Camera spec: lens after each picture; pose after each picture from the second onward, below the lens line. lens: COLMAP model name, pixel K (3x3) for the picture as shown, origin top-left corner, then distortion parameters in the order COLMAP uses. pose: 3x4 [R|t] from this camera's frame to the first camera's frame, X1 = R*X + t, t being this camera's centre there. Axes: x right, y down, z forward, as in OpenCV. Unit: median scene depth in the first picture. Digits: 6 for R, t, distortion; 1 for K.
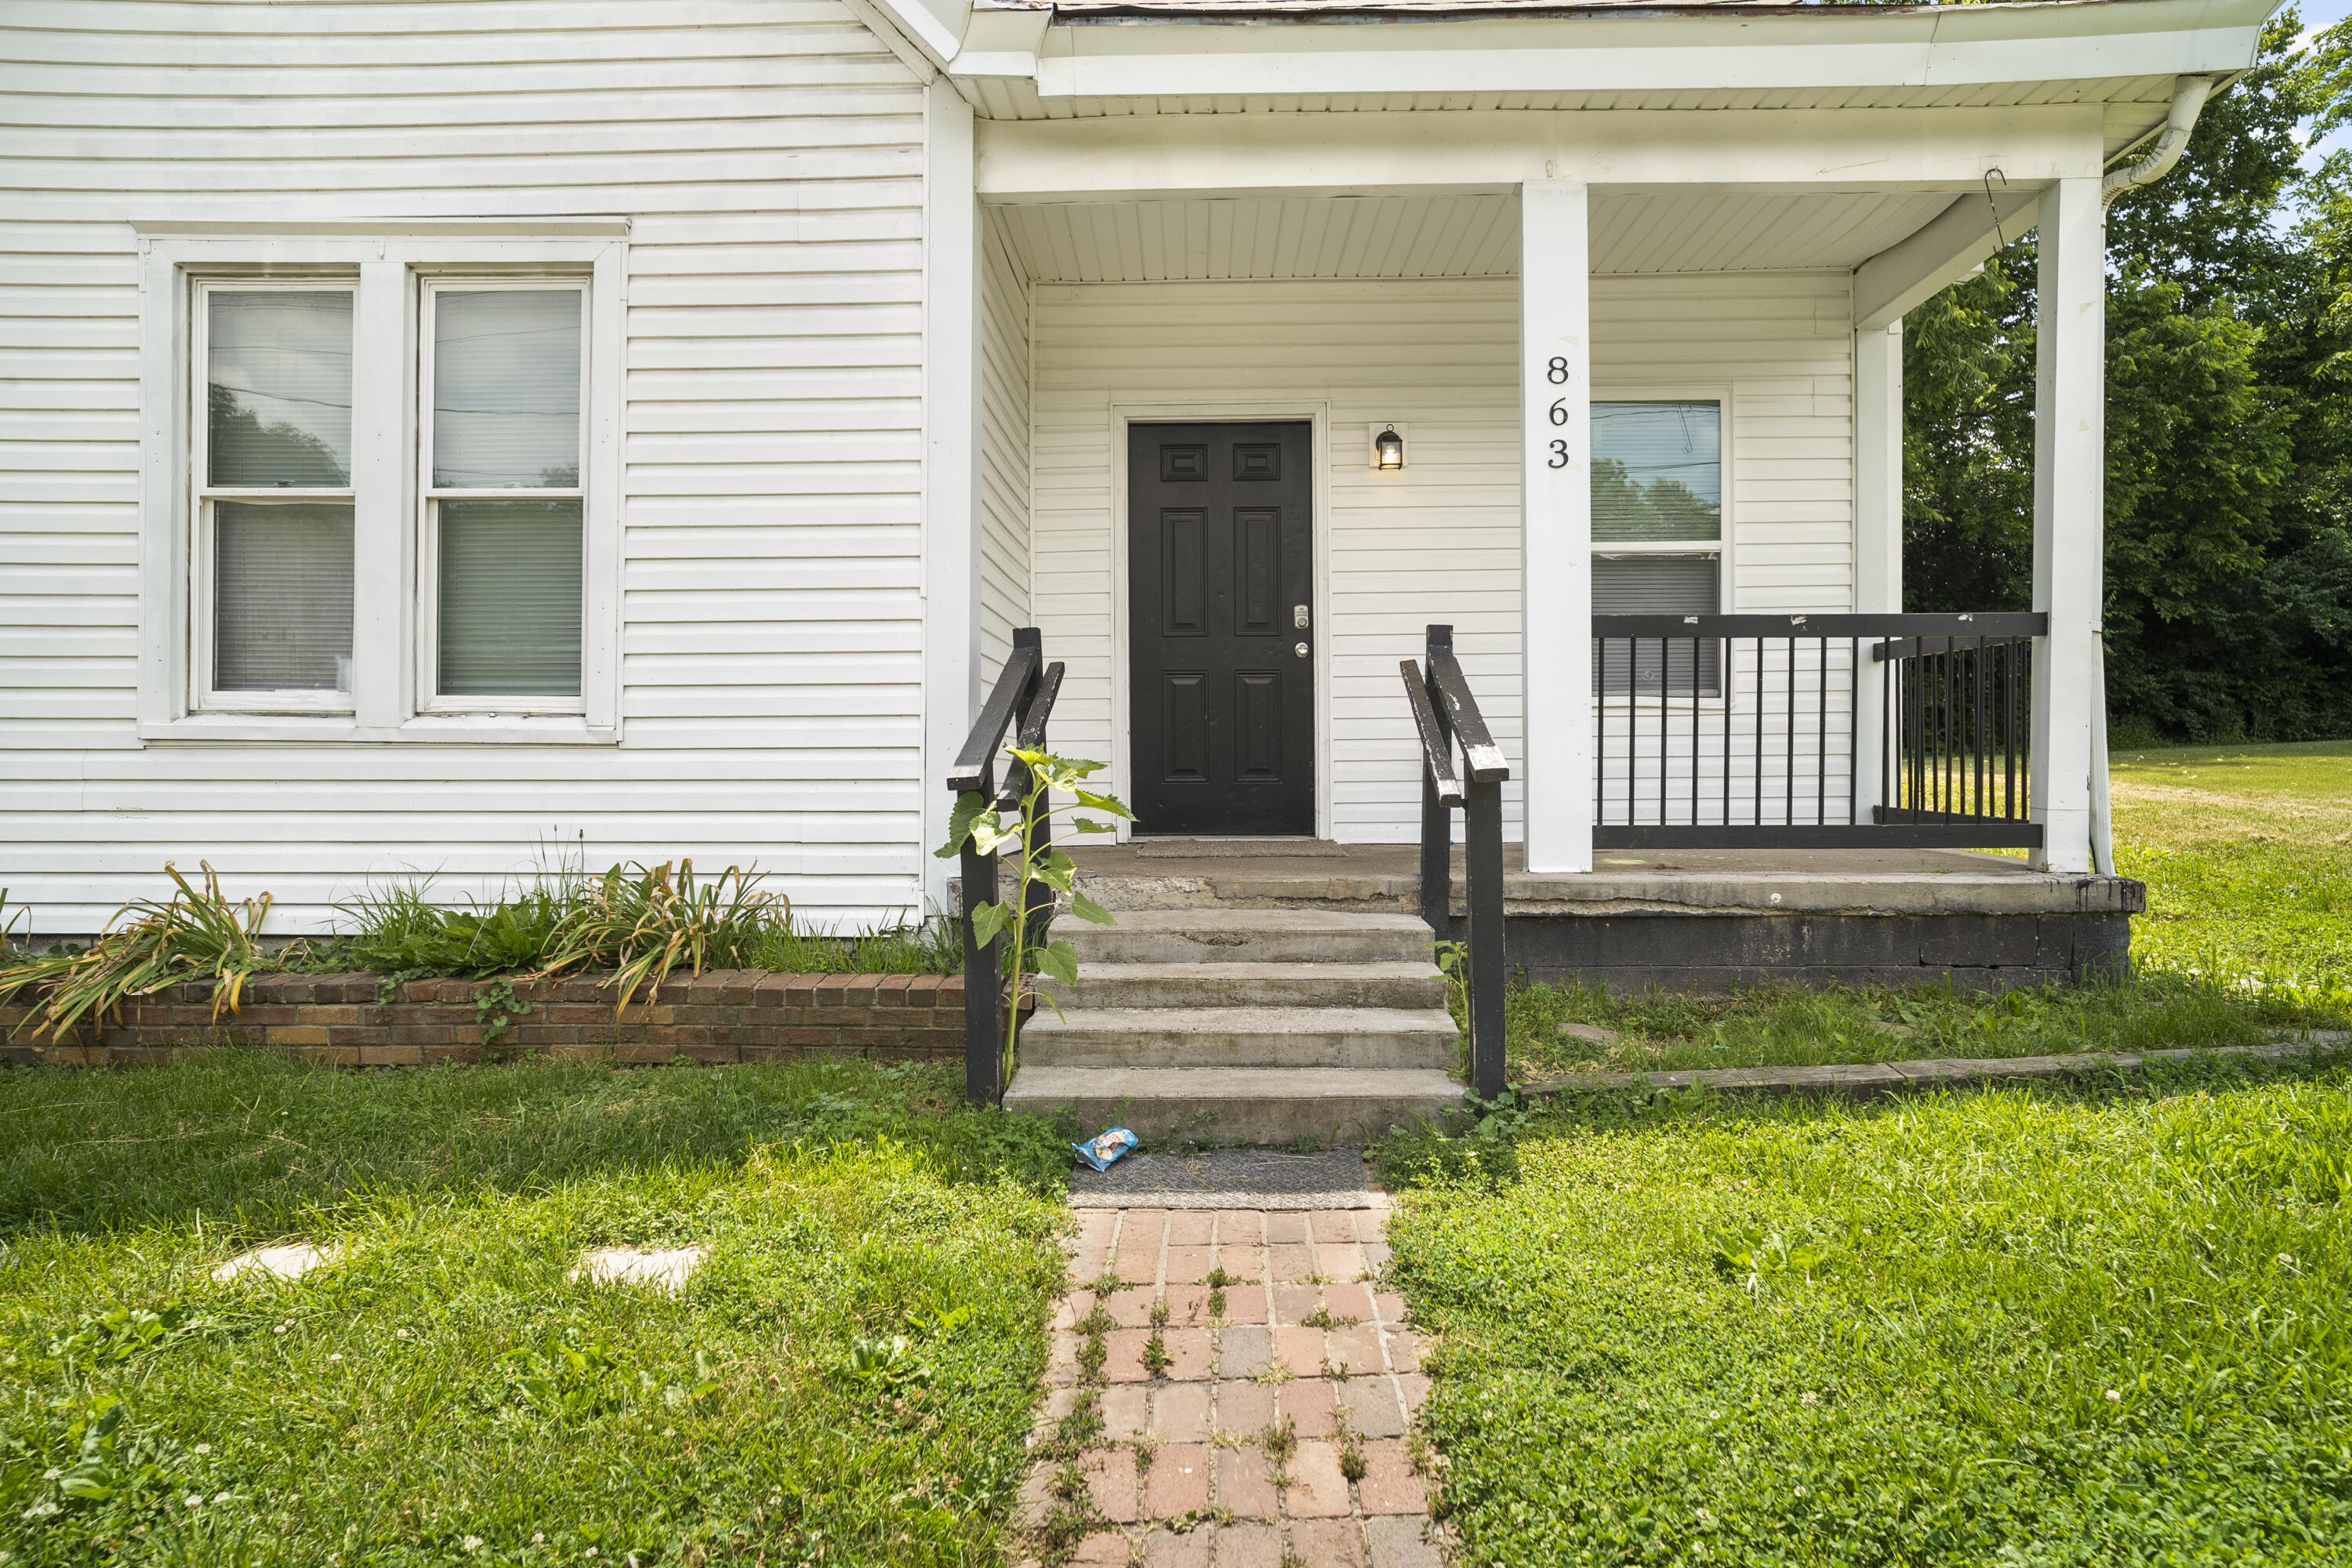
lens RADIAL K [[1404.3, 0, 1175.4], [0, 1404.3, 724.7], [0, 0, 1]] dist [-0.006049, -0.000557]
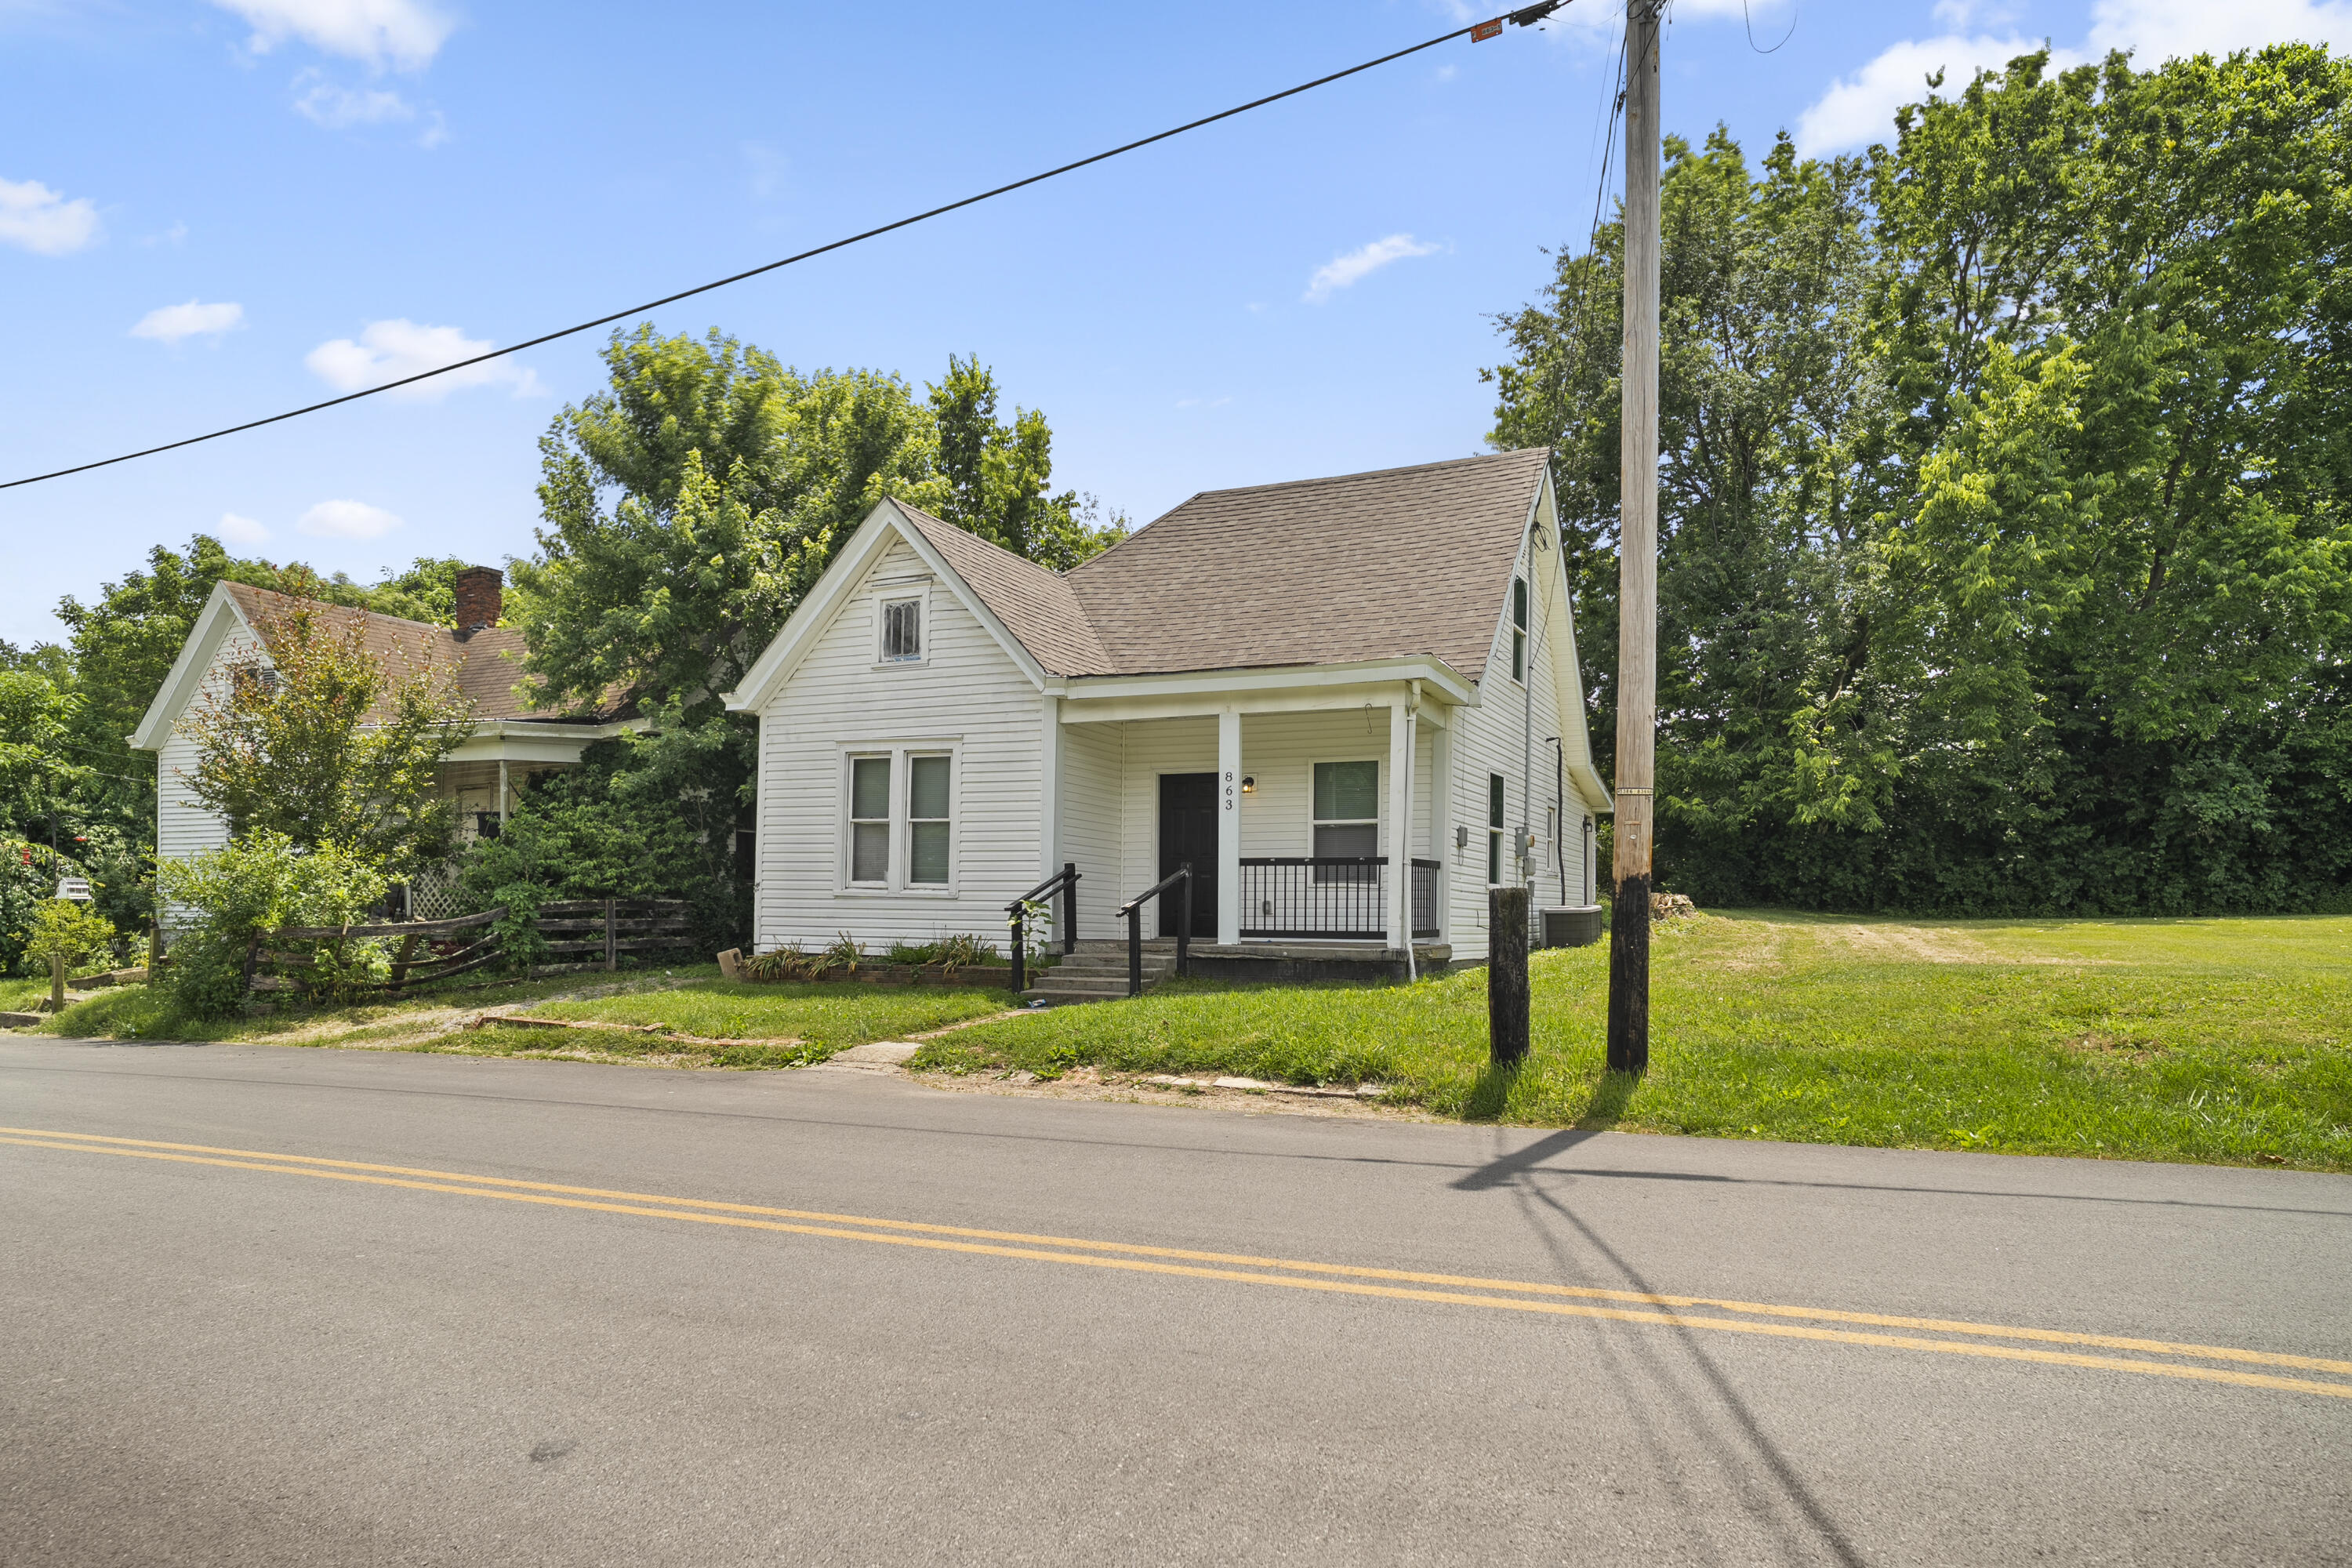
lens RADIAL K [[1404.3, 0, 1177.3], [0, 1404.3, 789.6], [0, 0, 1]] dist [-0.006049, -0.000557]
pose [[0.923622, -0.021554, -0.382697, 1.303063], [-0.003928, 0.997833, -0.065679, -0.026425], [0.383283, 0.062166, 0.921536, -1.783578]]
